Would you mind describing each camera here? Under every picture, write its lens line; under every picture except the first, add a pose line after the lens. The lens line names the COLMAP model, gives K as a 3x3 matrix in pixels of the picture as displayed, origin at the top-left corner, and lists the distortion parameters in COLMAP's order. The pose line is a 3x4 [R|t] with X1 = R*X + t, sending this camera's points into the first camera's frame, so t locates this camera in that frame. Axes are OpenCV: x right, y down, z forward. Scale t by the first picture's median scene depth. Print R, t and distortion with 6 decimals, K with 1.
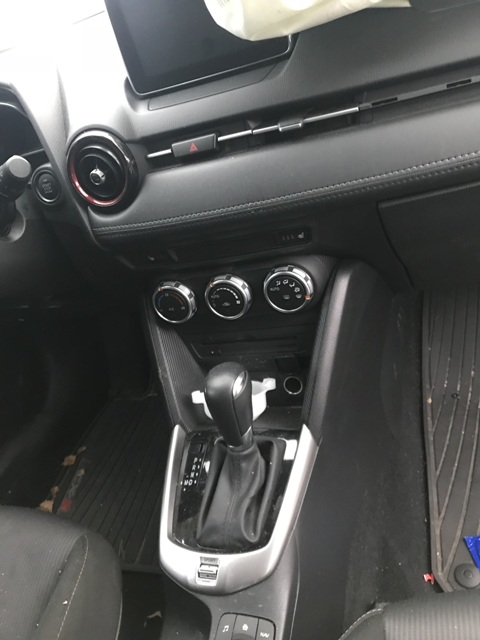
lens RADIAL K [[522.2, 0, 234.9], [0, 522.2, 320.4], [0, 0, 1]] dist [0.030478, -0.009922]
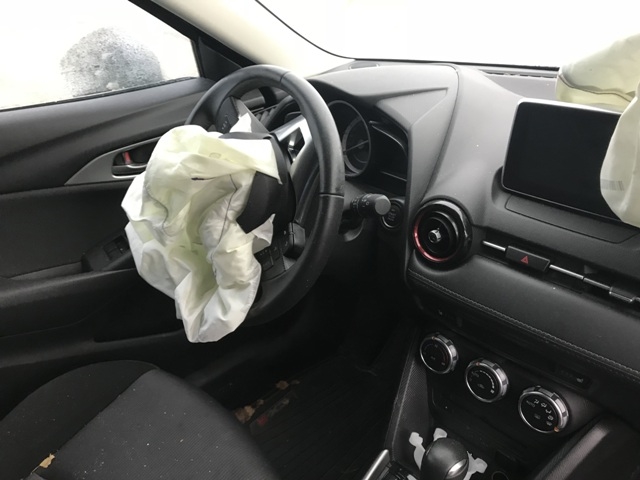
lens RADIAL K [[522.2, 0, 321.8], [0, 522.2, 243.0], [0, 0, 1]] dist [0.030478, -0.009922]
pose [[0.825856, 0.480545, -0.295024, -0.113926], [-0.490578, 0.870272, 0.044260, -0.180075], [0.278020, 0.108180, 0.954464, -0.173916]]
